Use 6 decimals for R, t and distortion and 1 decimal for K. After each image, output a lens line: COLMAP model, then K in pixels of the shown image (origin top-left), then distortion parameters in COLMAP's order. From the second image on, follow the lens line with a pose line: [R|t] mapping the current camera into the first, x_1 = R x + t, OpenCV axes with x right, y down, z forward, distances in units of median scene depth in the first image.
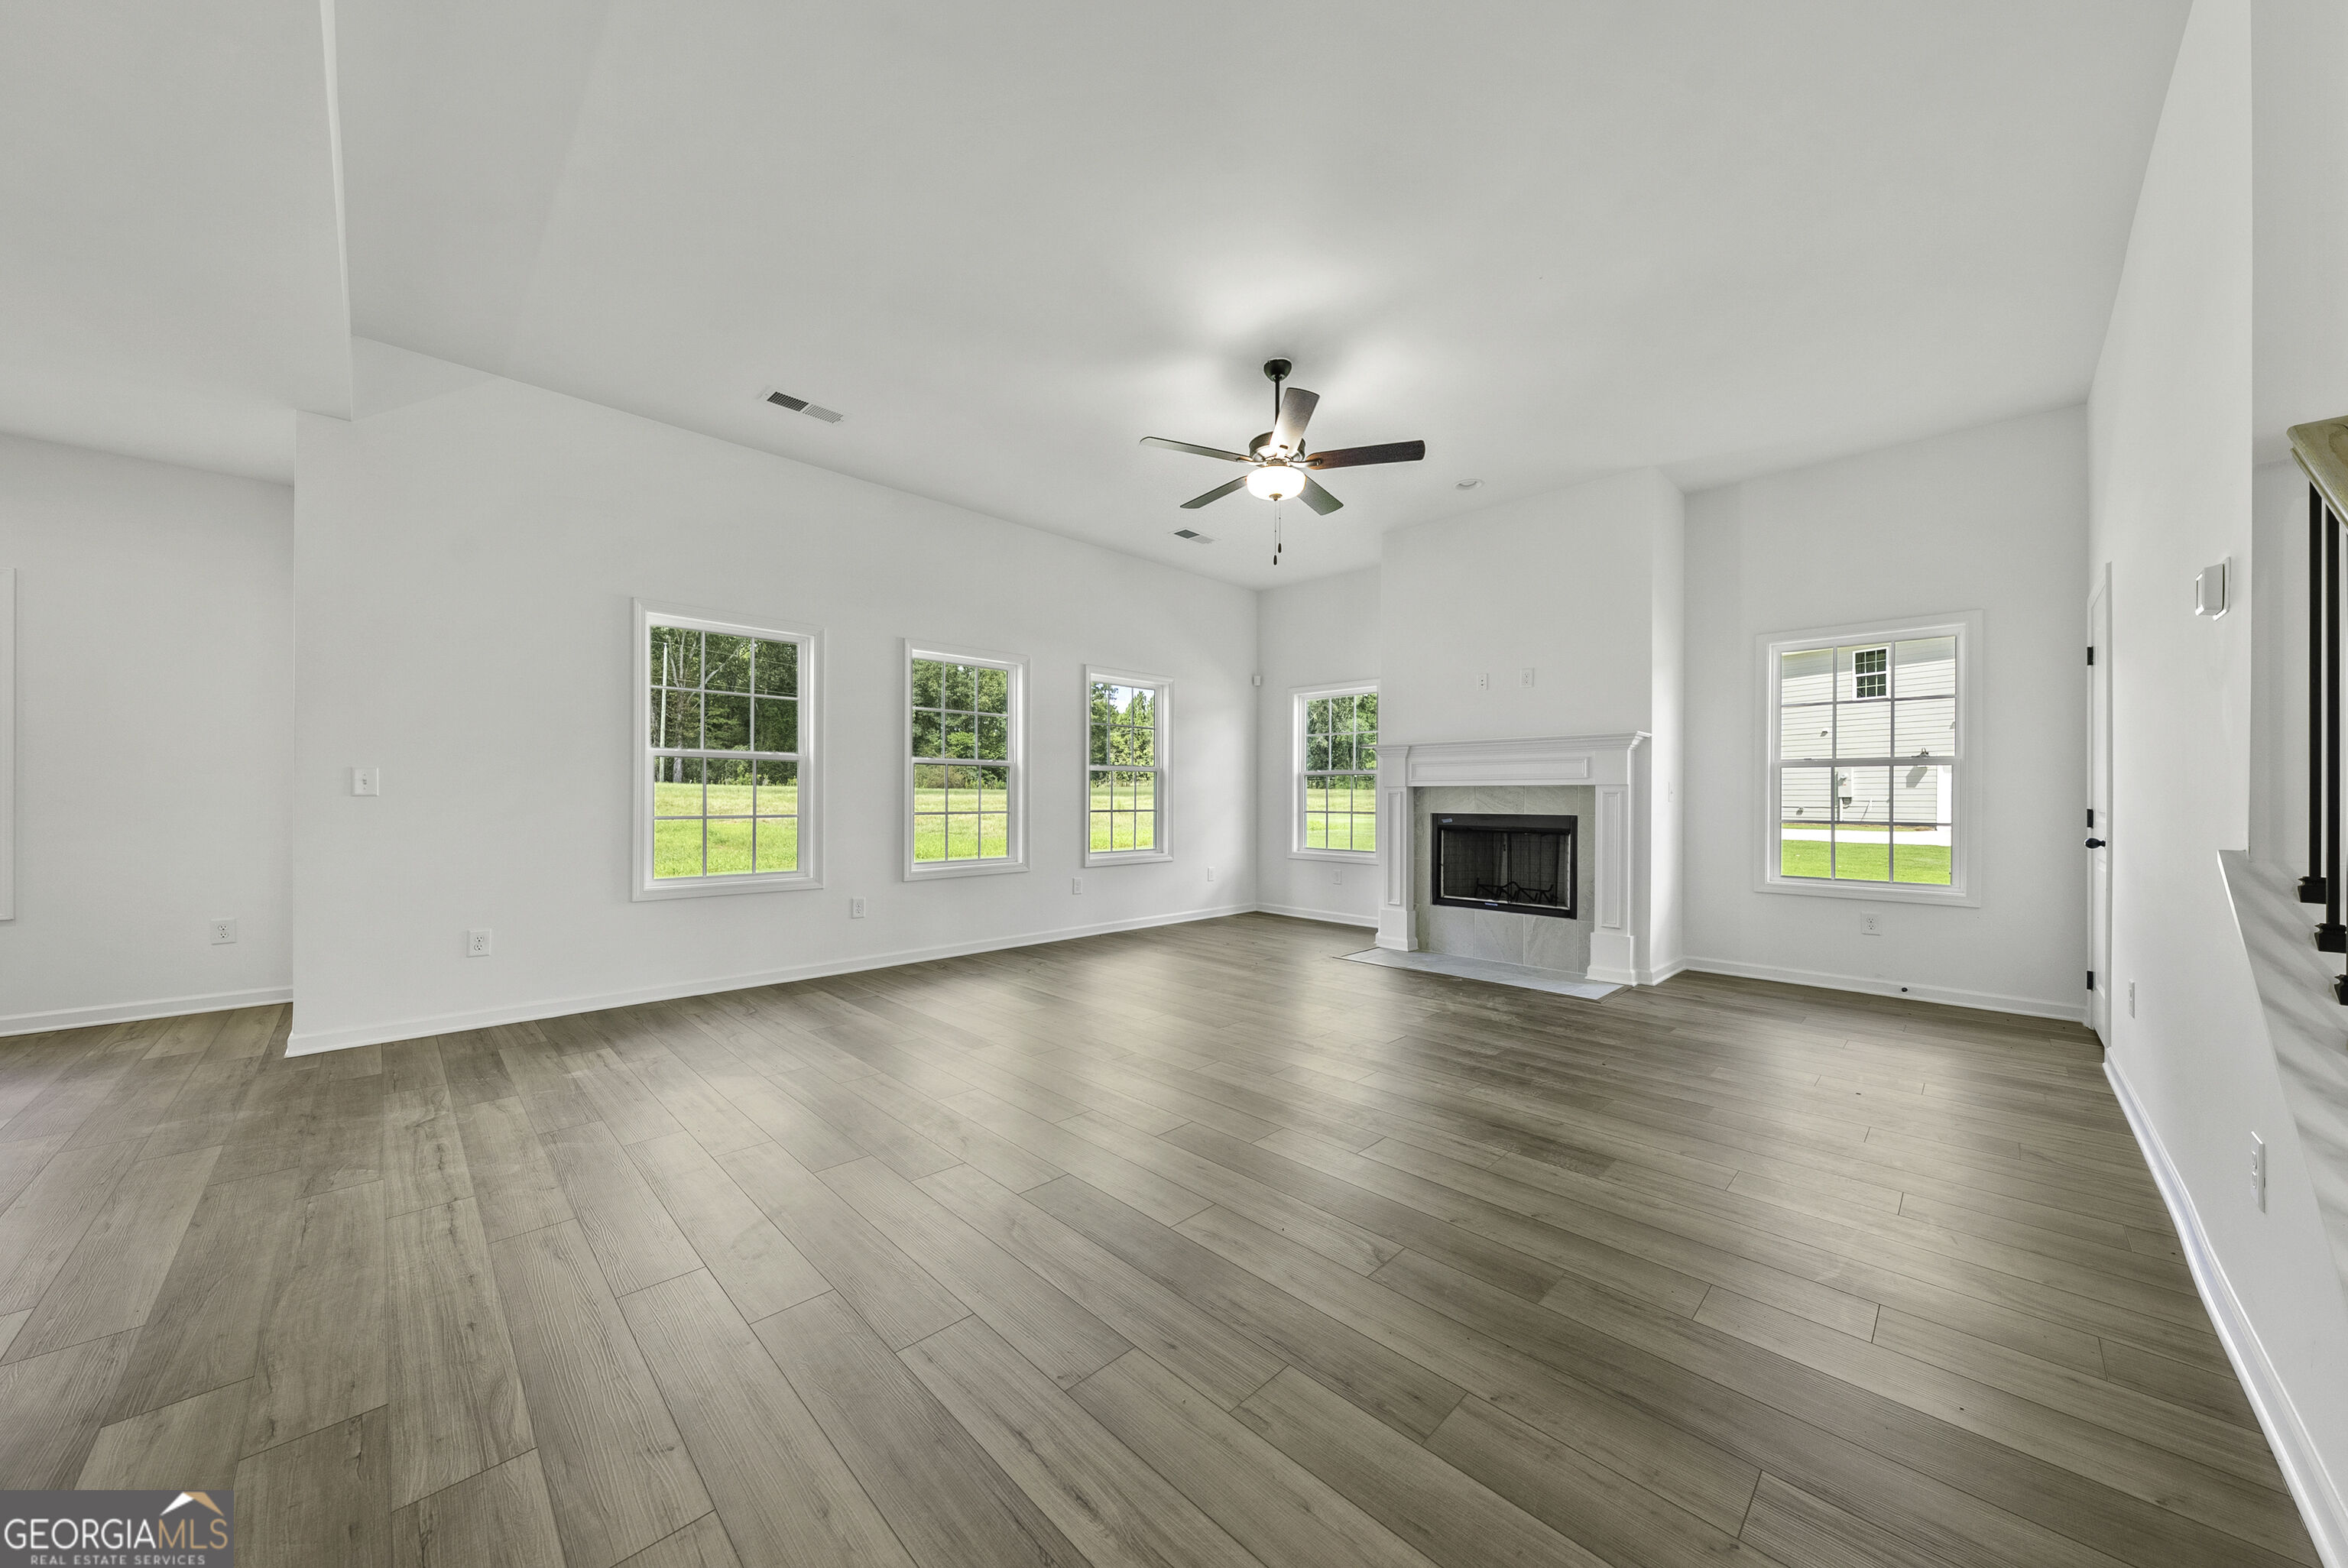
lens RADIAL K [[791.5, 0, 1171.3], [0, 791.5, 795.5], [0, 0, 1]] dist [-0.008148, 0.000593]
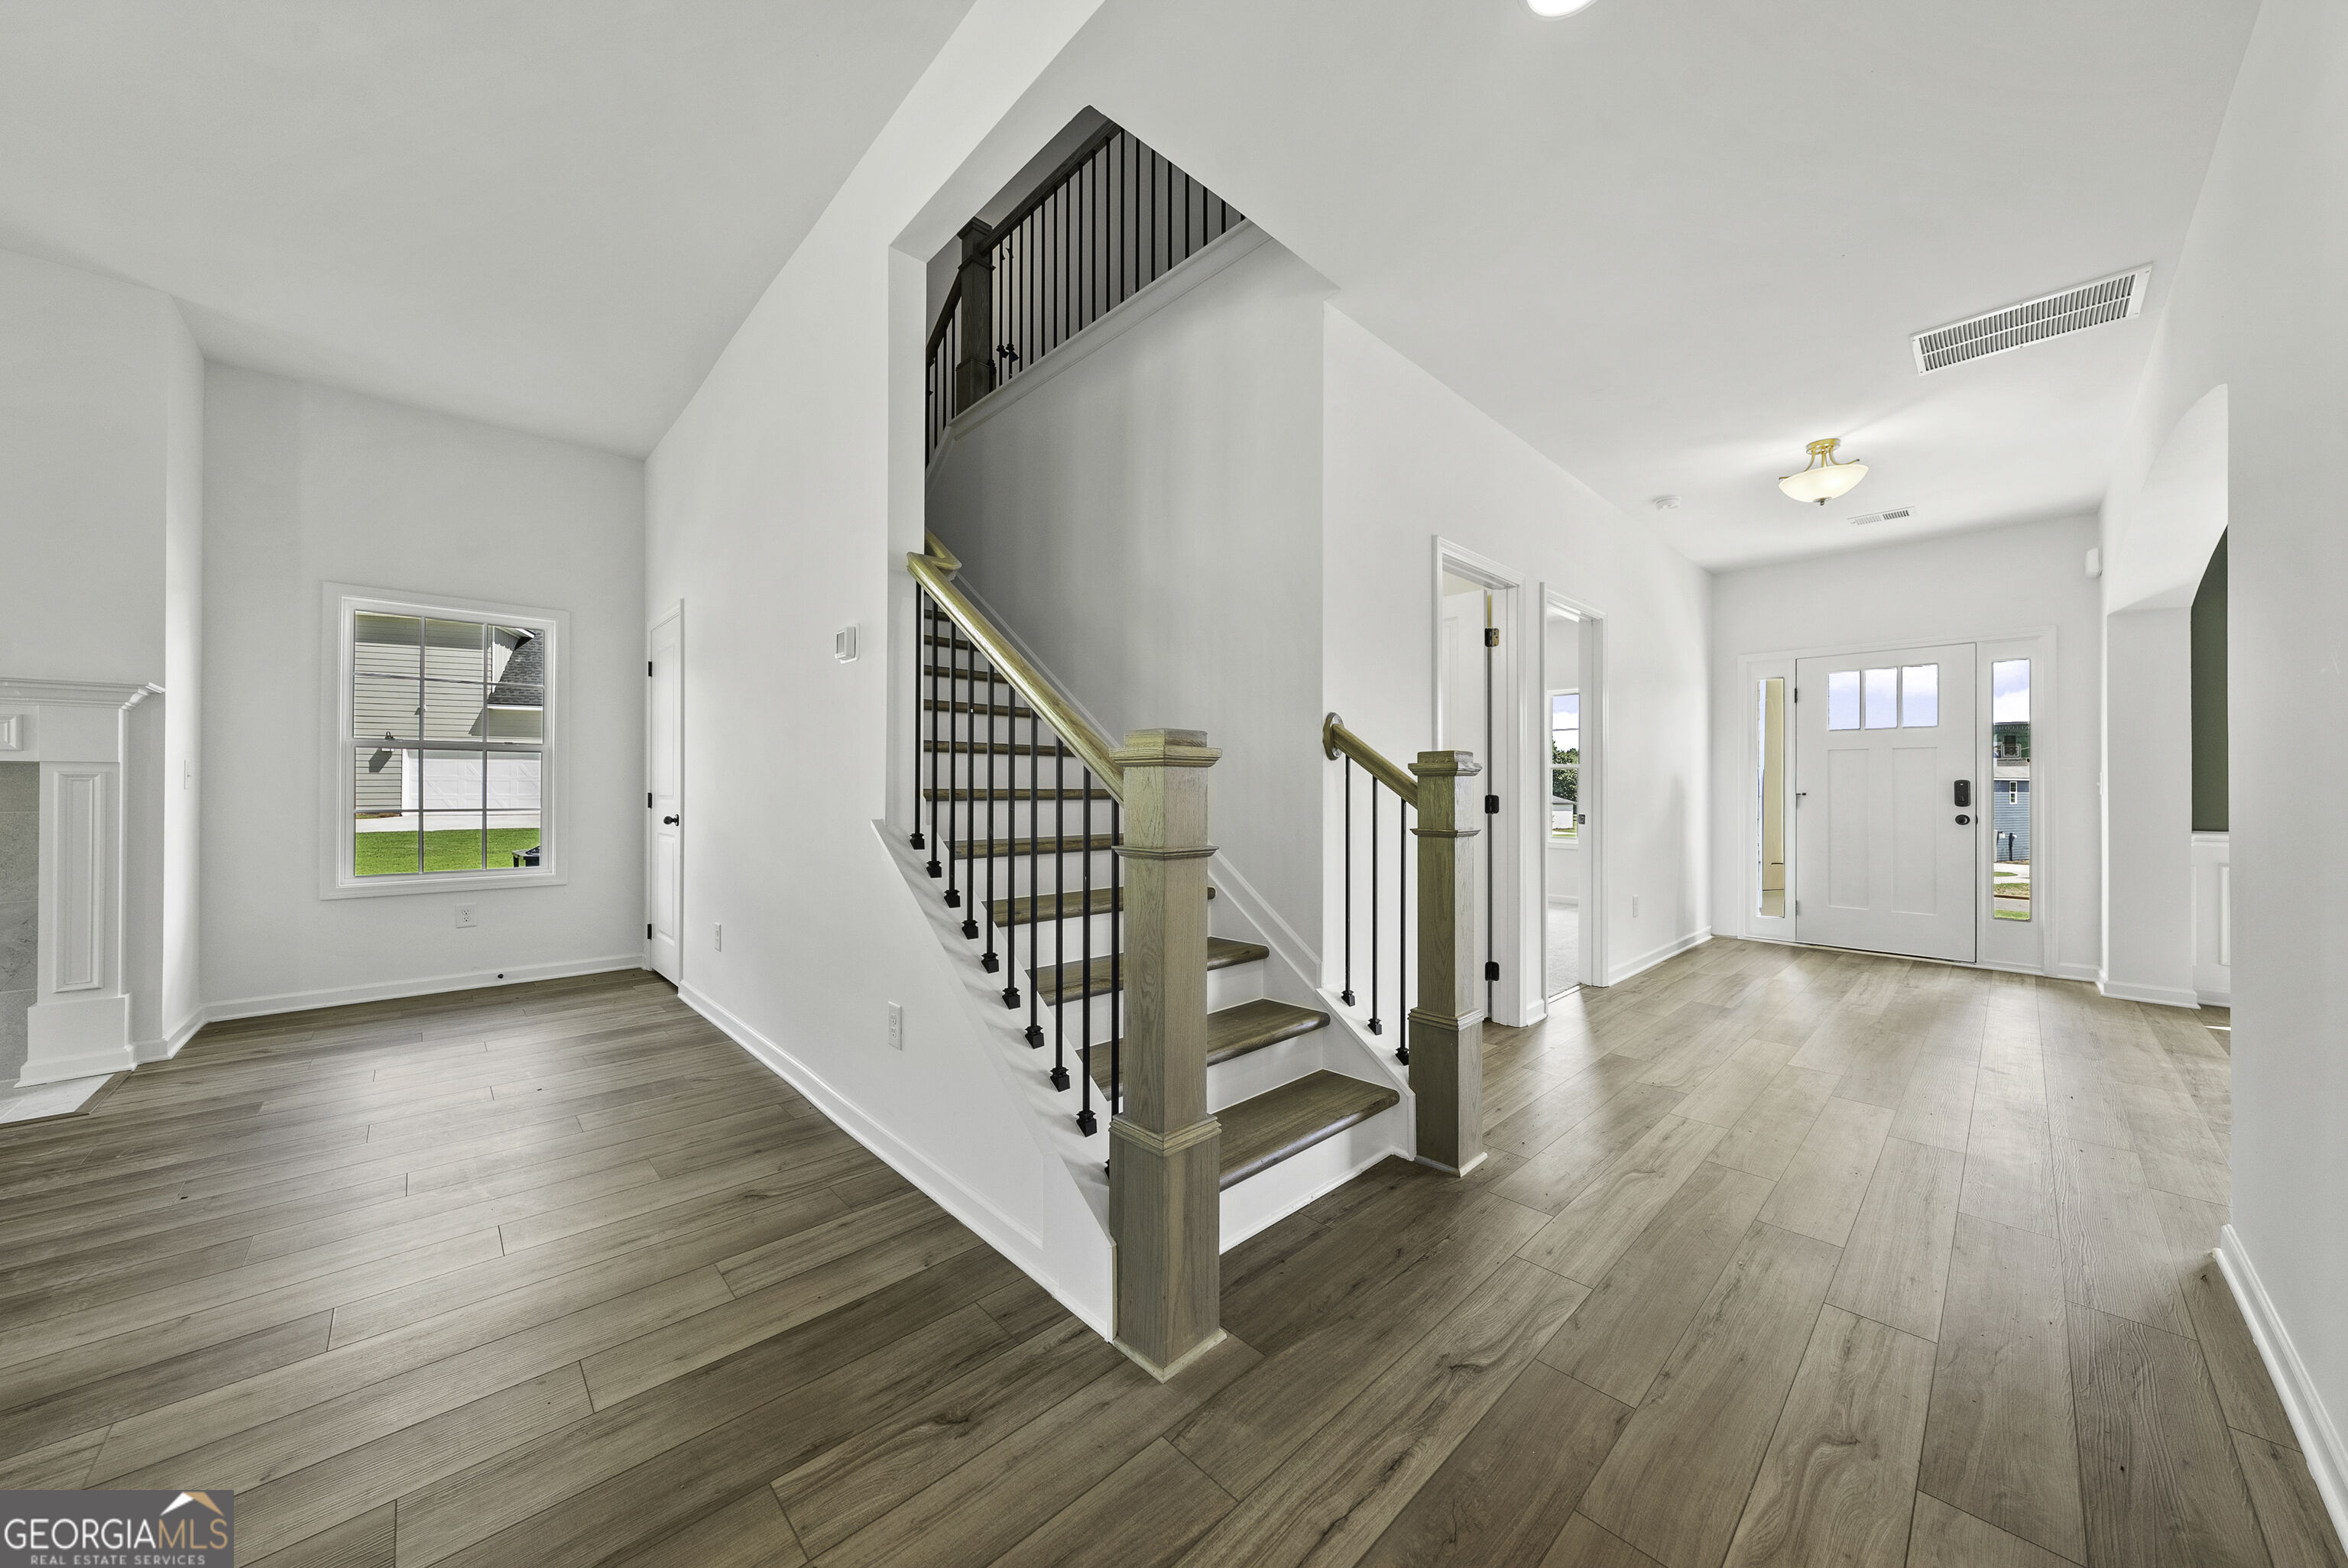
lens RADIAL K [[791.5, 0, 1187.9], [0, 791.5, 786.5], [0, 0, 1]] dist [-0.008148, 0.000593]
pose [[0.014804, -0.000723, 0.999890, -0.066446], [-0.005880, 0.999982, 0.000810, 0.000766], [-0.999873, -0.005891, 0.014800, 0.157380]]
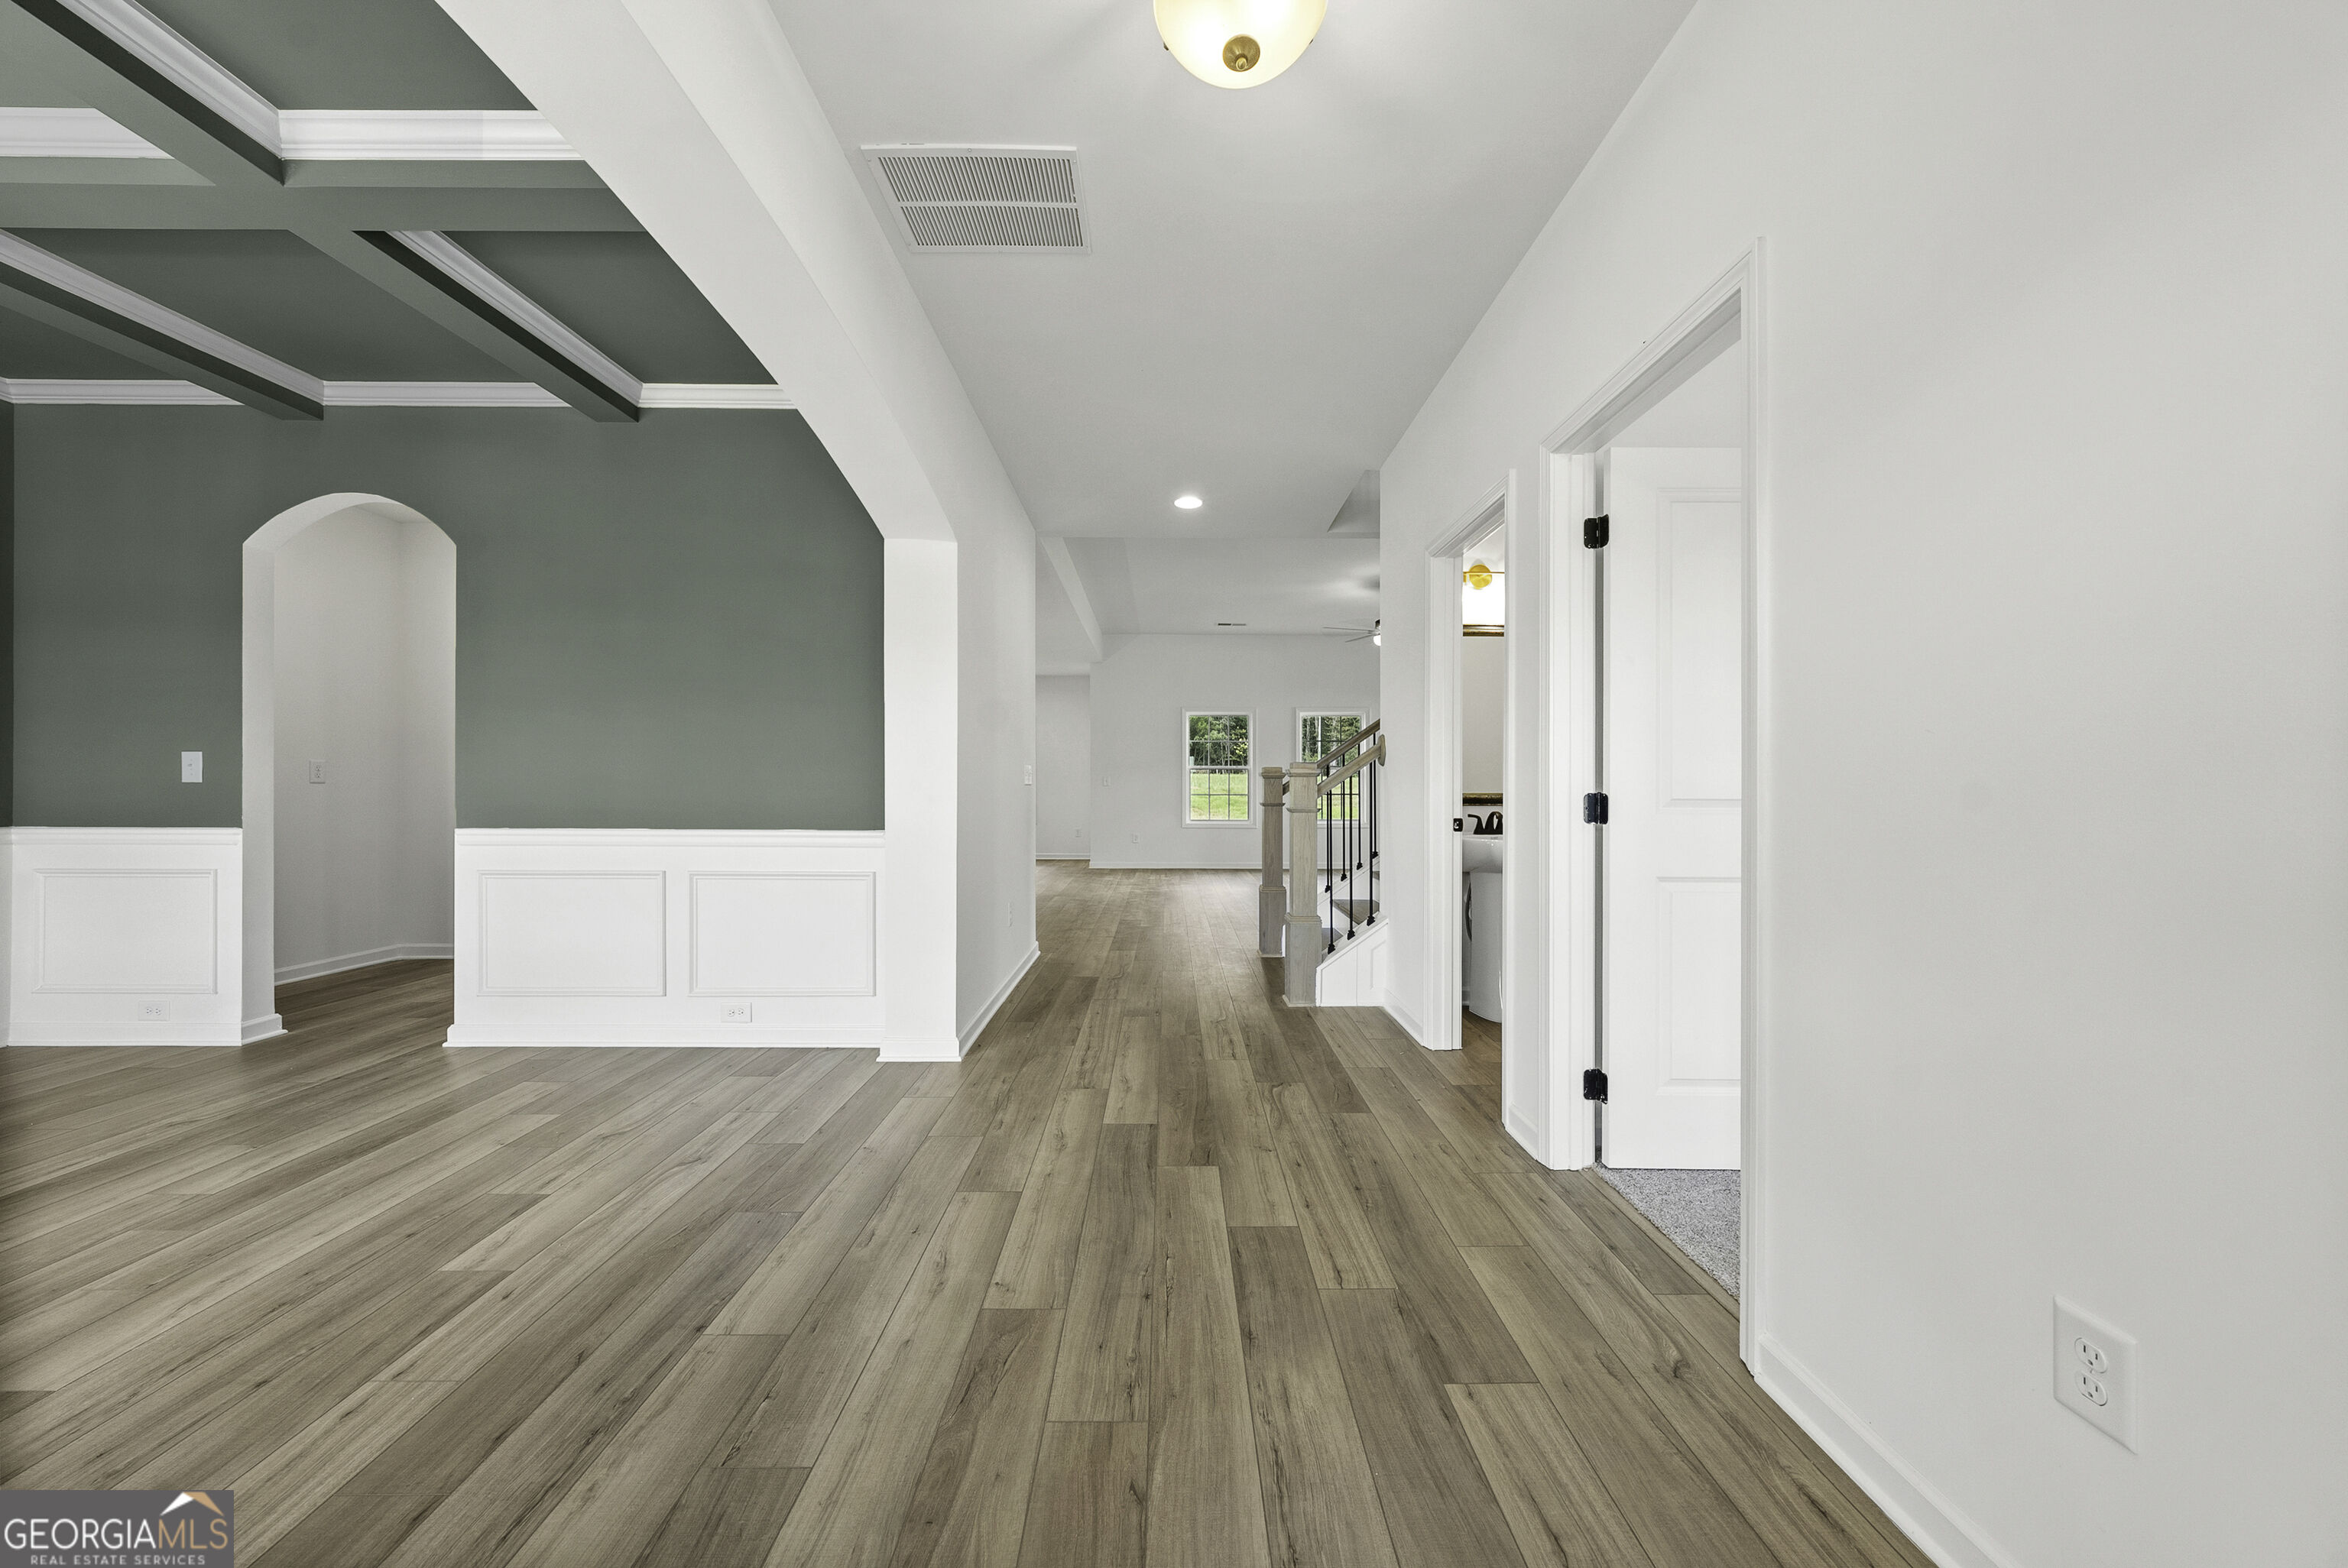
lens RADIAL K [[791.5, 0, 1173.3], [0, 791.5, 783.4], [0, 0, 1]] dist [-0.008148, 0.000593]
pose [[0.716575, -0.001498, -0.697508, 0.725106], [-0.001060, 0.999994, -0.003237, 0.003089], [0.697509, 0.003059, 0.716570, -0.530442]]
